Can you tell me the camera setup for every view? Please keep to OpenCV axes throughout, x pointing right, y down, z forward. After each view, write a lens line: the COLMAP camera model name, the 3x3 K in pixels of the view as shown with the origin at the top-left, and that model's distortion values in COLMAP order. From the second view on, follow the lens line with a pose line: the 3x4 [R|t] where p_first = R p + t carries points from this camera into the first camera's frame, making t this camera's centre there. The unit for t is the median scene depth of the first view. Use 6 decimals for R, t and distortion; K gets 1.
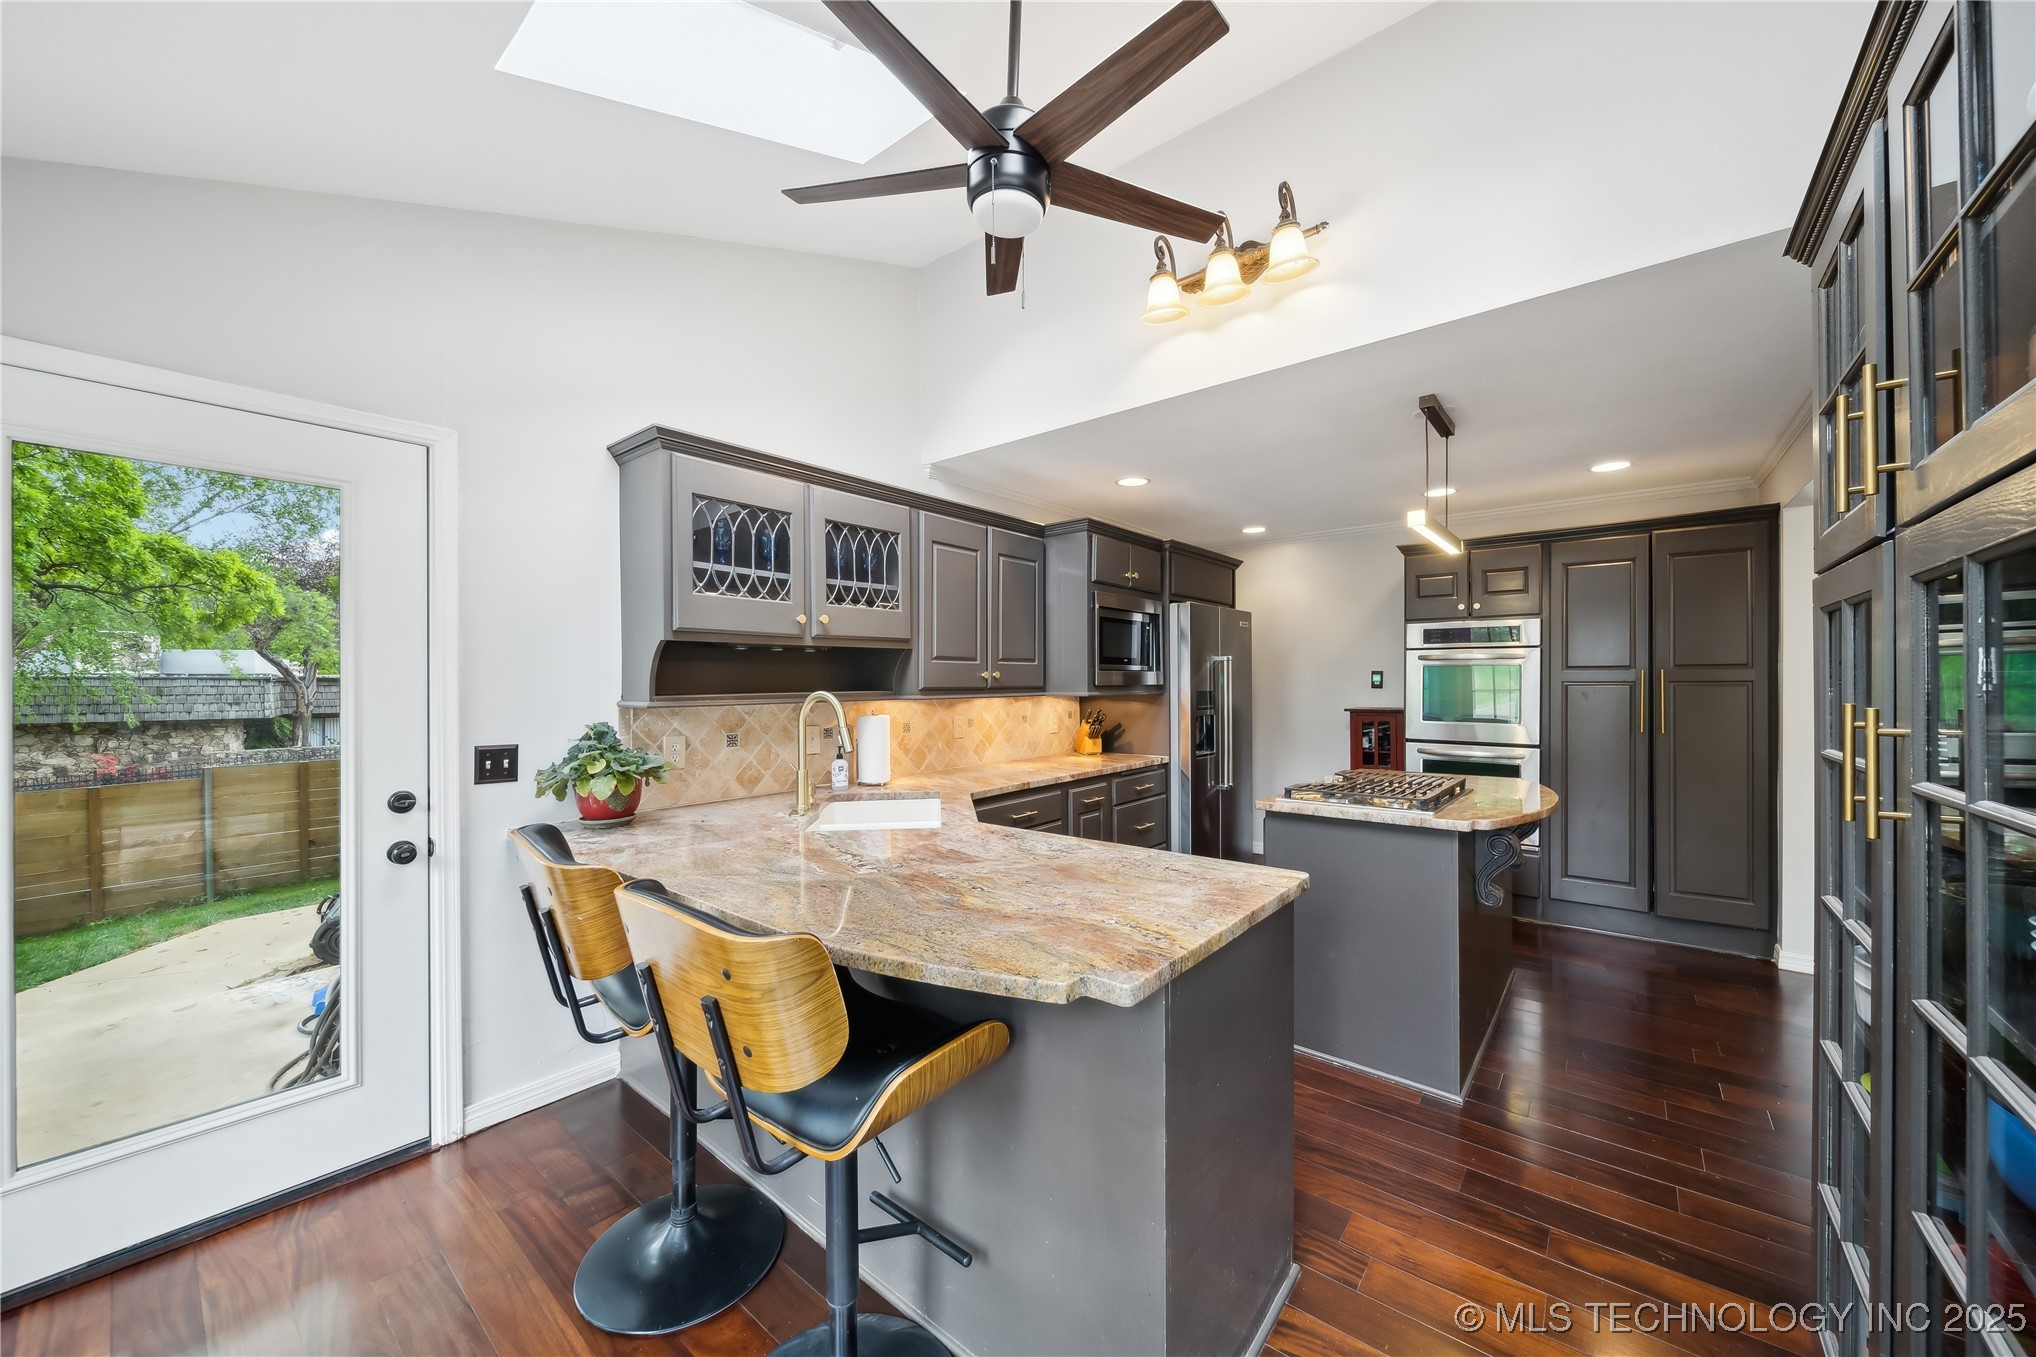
lens RADIAL K [[730.1, 0, 1018.0], [0, 730.1, 678.5], [0, 0, 1]] dist [-0.001894, -0.000303]
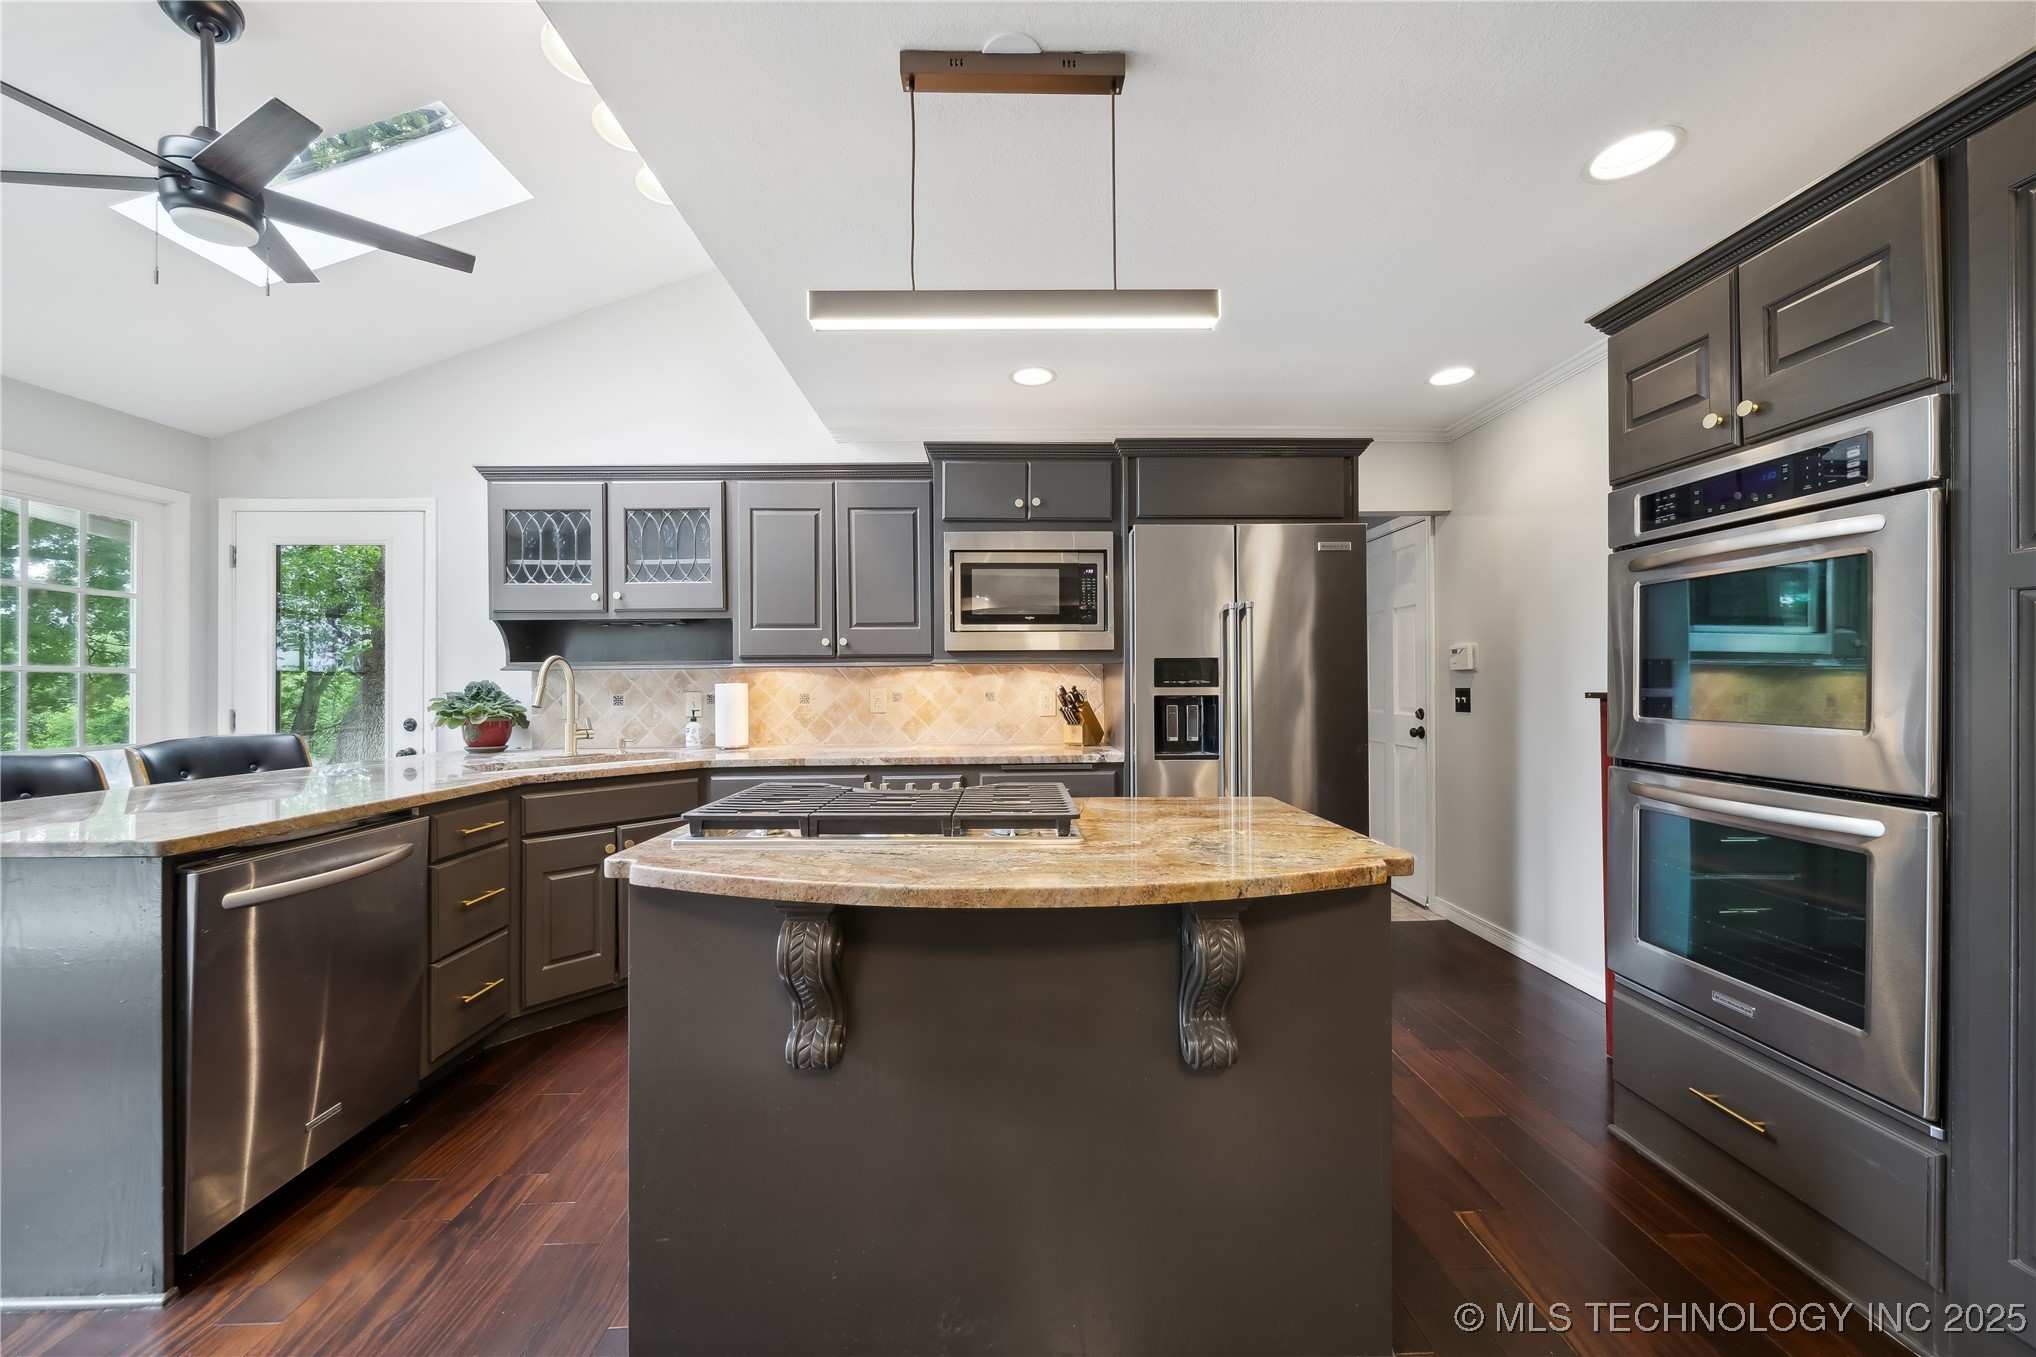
lens RADIAL K [[730.1, 0, 1018.0], [0, 730.1, 678.5], [0, 0, 1]] dist [-0.001894, -0.000303]
pose [[0.650757, -0.003660, -0.759277, 0.910495], [0.006478, 0.999979, 0.000732, 0.047167], [0.759259, -0.005395, 0.650767, 0.652348]]
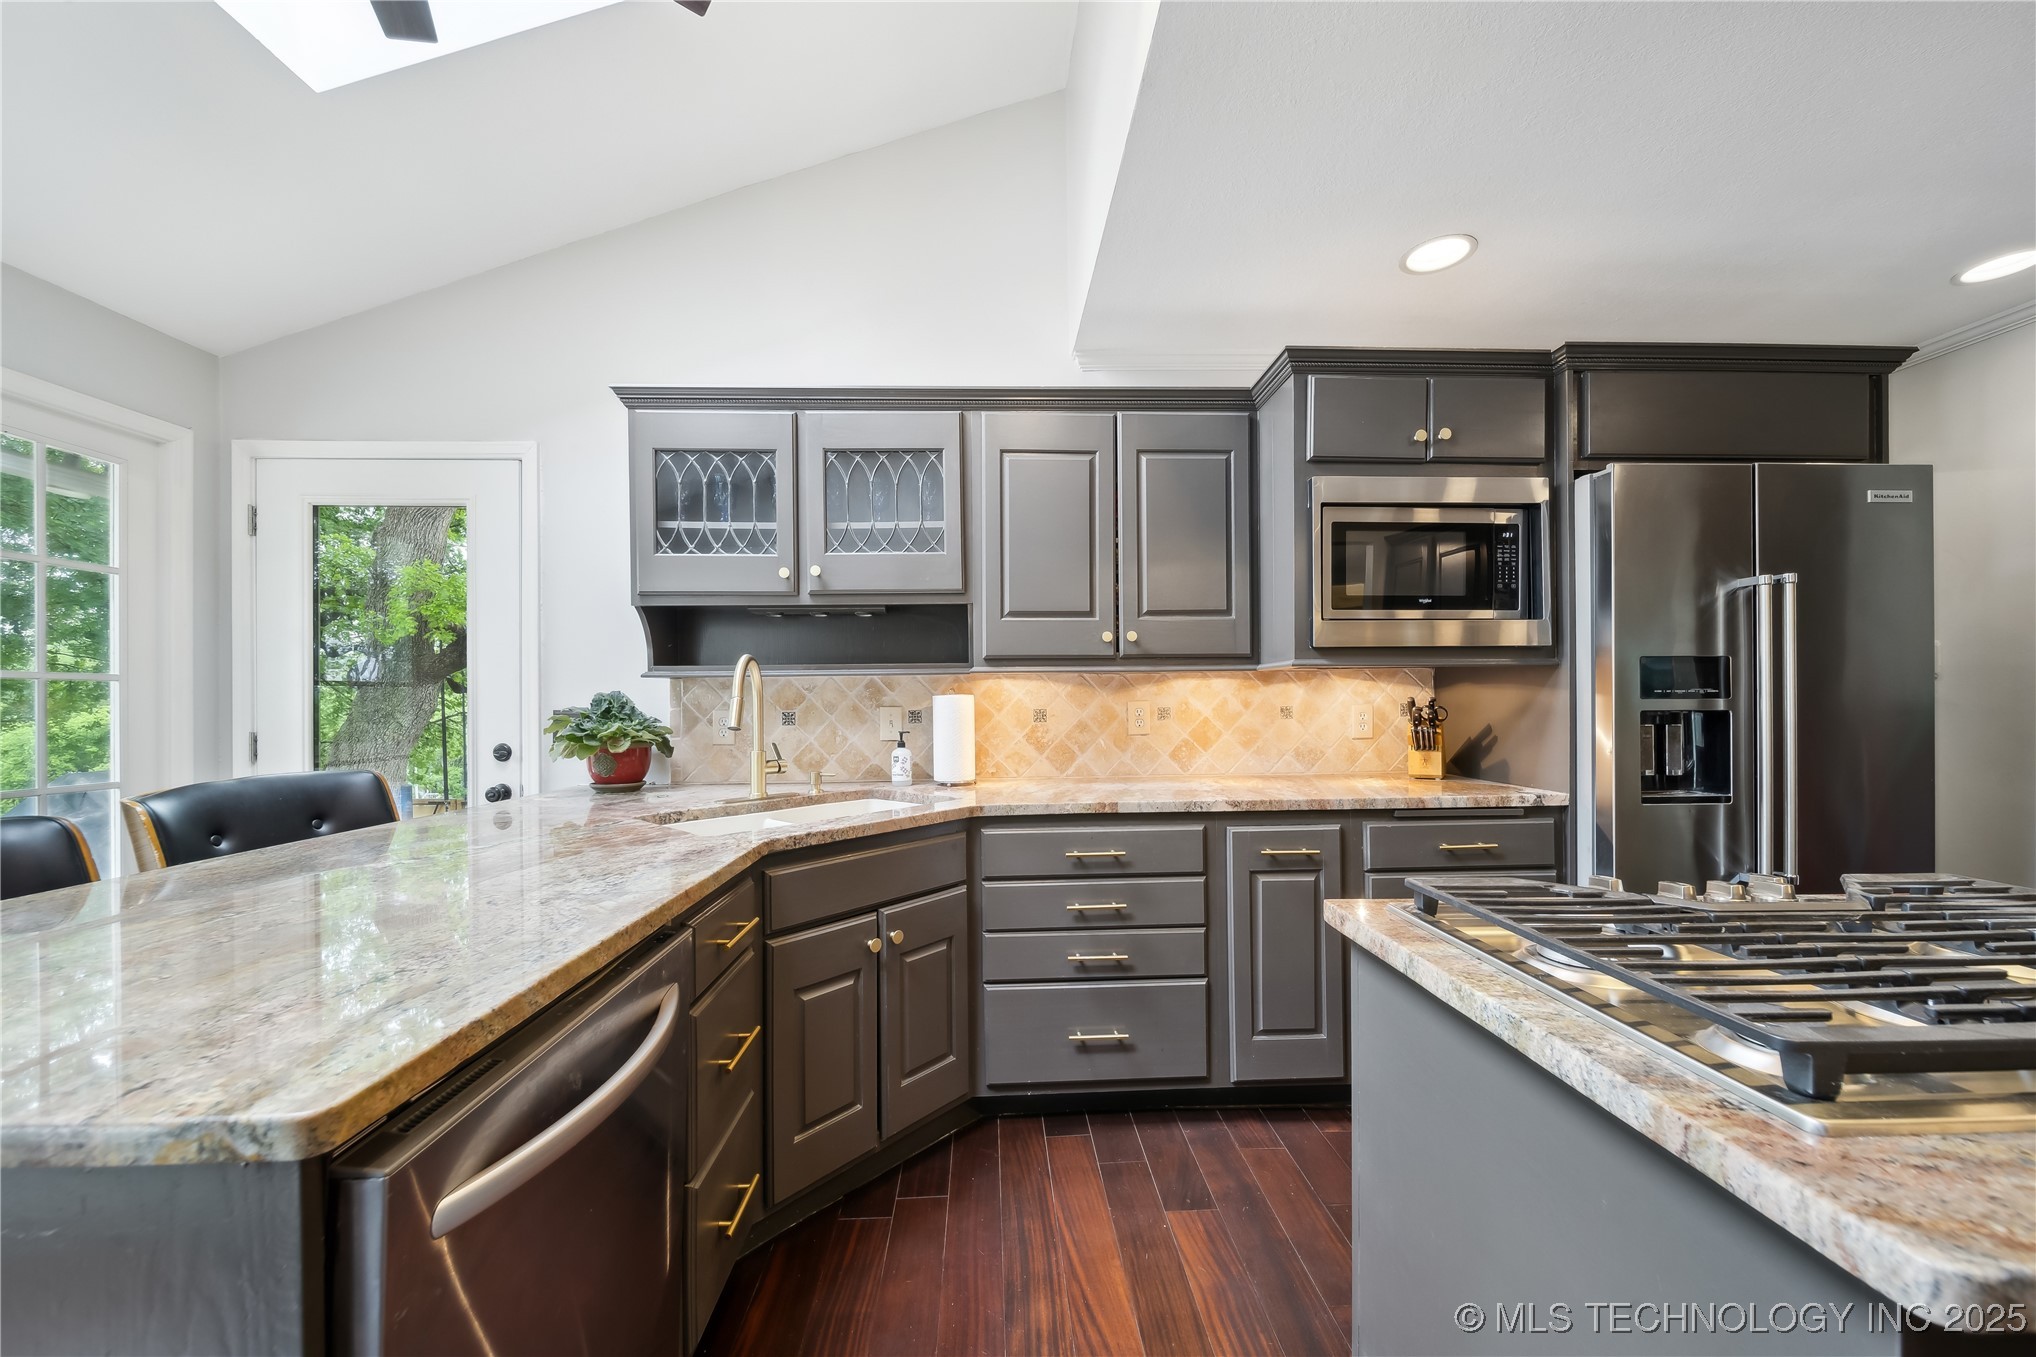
lens RADIAL K [[737.3, 0, 1019.0], [0, 737.3, 698.3], [0, 0, 1]] dist [-0.001637, -0.000257]
pose [[0.667161, 0.000074, -0.744913, 0.448281], [0.007696, 0.999946, 0.006993, 0.051008], [0.744874, -0.010399, 0.667125, 0.551343]]
